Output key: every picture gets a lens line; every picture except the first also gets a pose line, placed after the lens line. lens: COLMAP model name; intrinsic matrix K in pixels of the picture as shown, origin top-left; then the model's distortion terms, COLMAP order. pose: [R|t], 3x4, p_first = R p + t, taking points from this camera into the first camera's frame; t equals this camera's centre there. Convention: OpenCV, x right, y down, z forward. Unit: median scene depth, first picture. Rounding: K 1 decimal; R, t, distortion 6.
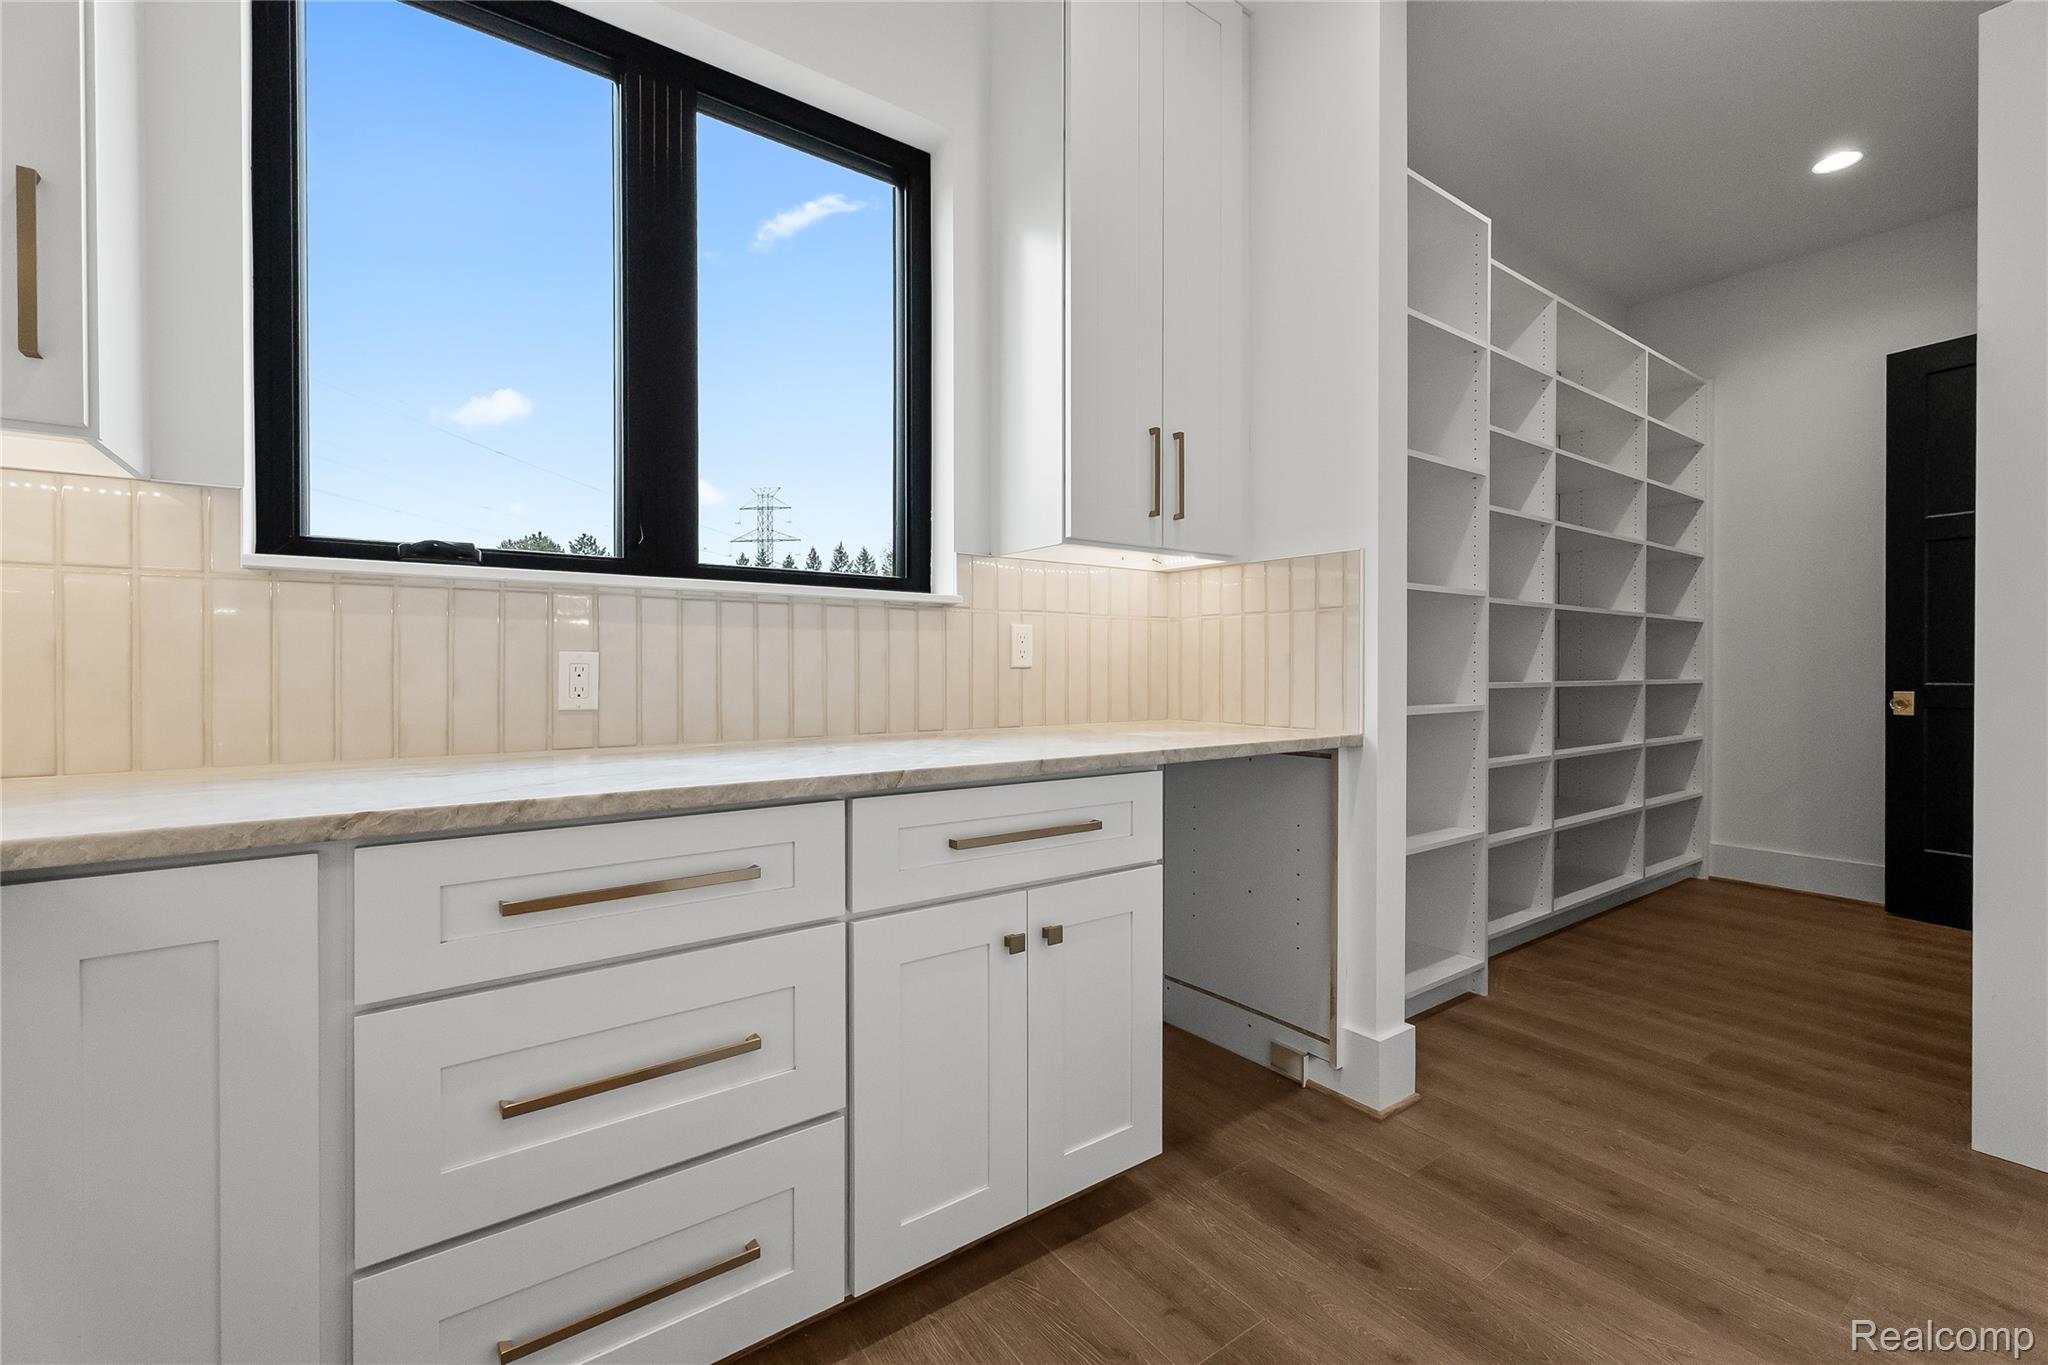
lens RADIAL K [[869.7, 0, 1022.6], [0, 869.7, 680.1], [0, 0, 1]] dist [0.008252, 0.000106]
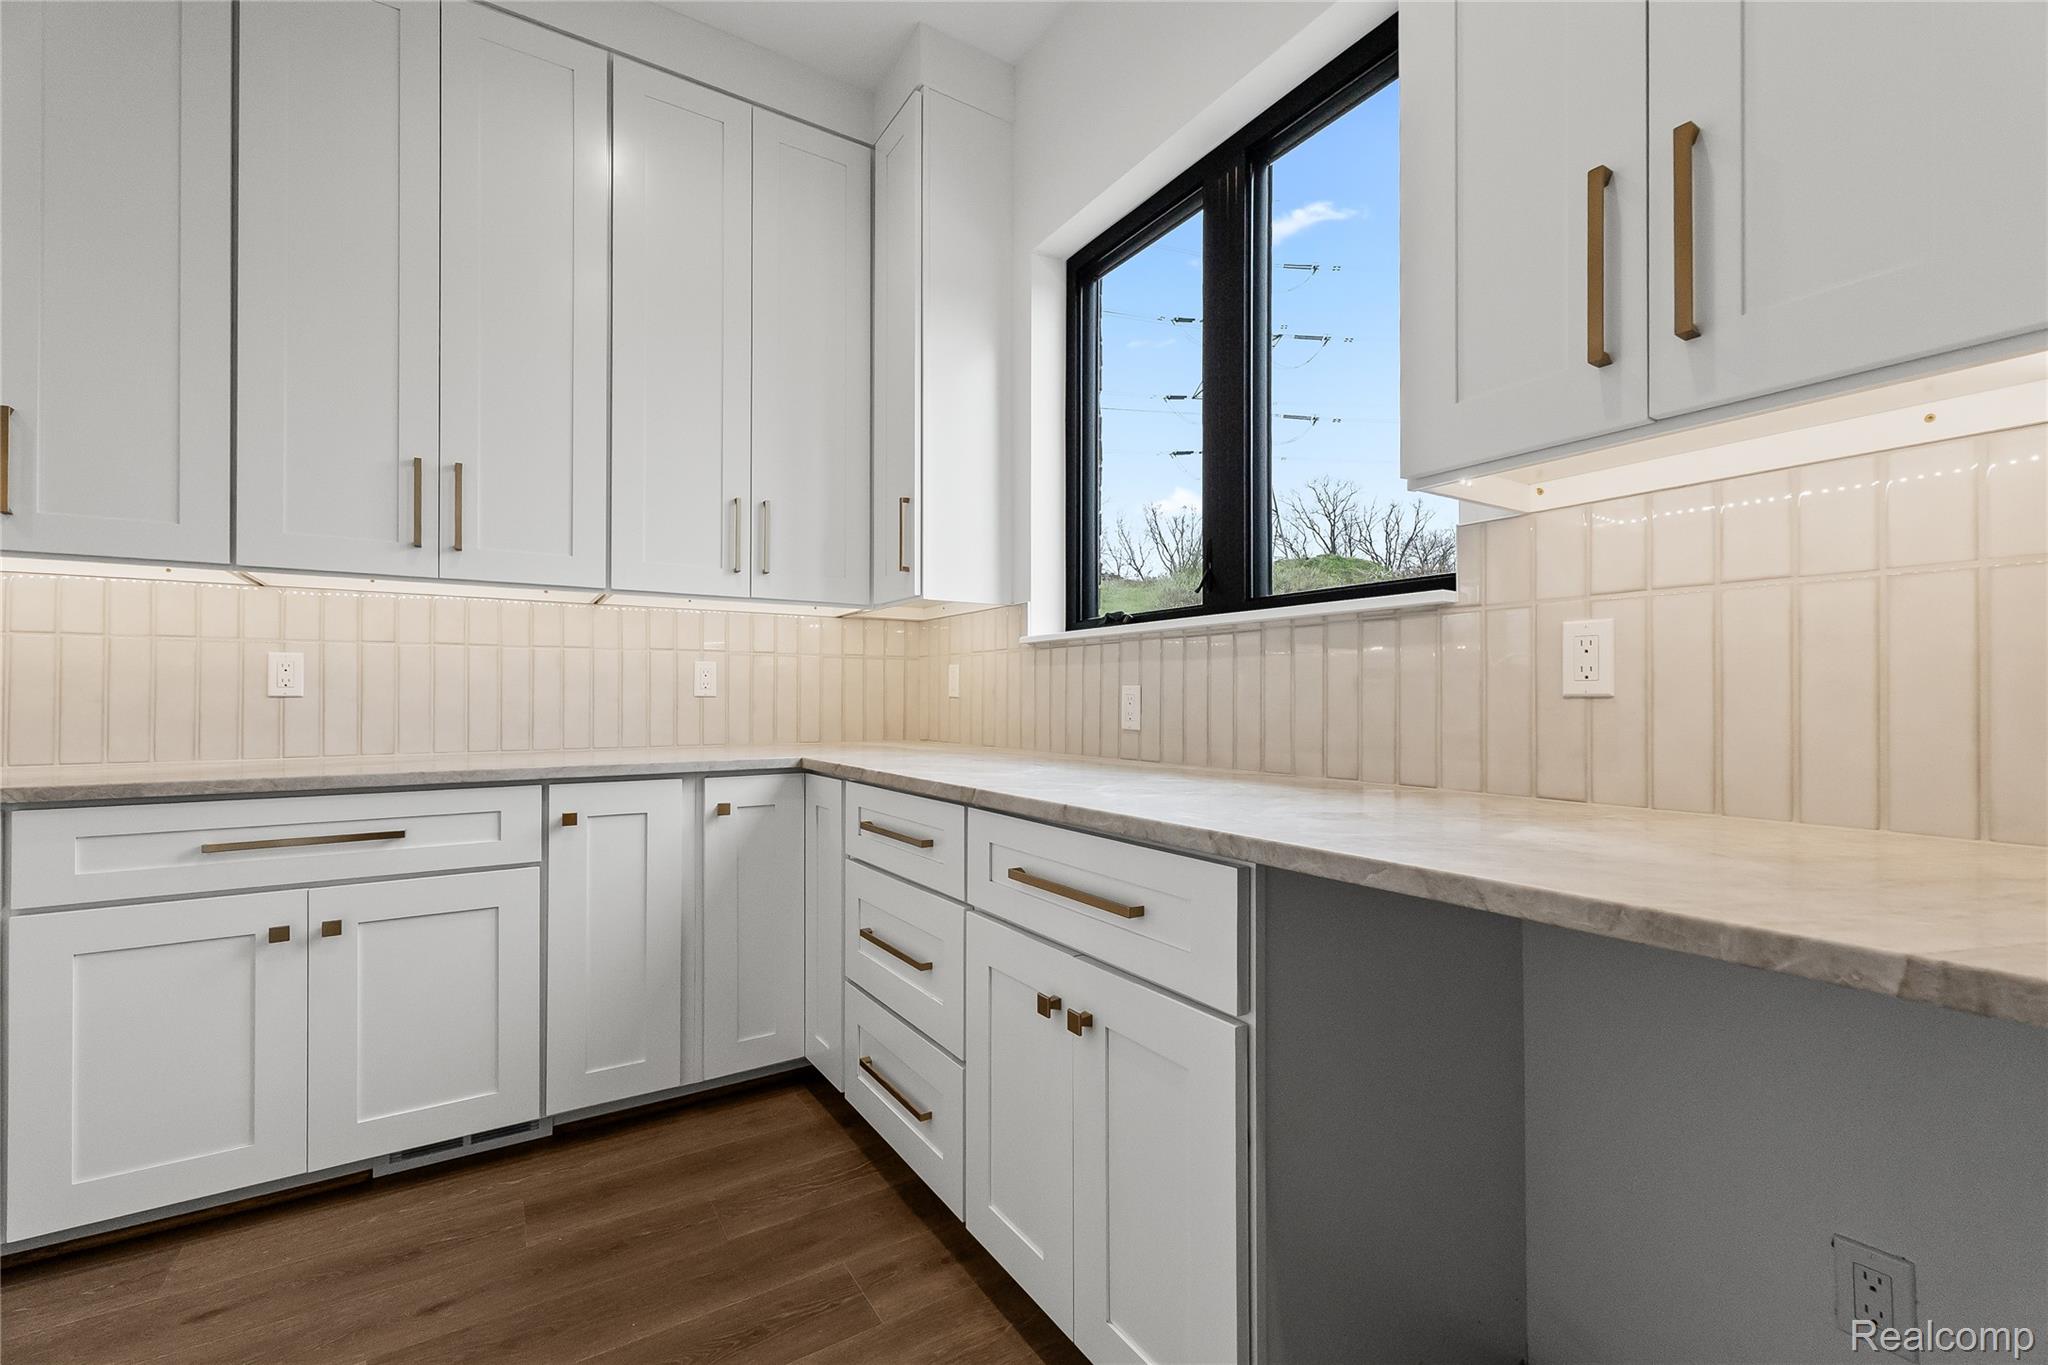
lens RADIAL K [[869.7, 0, 1018.5], [0, 869.7, 682.0], [0, 0, 1]] dist [0.008252, 0.000106]
pose [[-0.066002, -0.017225, -0.997671, 0.721861], [-0.013576, 0.999774, -0.016363, -0.012041], [0.997727, 0.012464, -0.066221, 0.826128]]
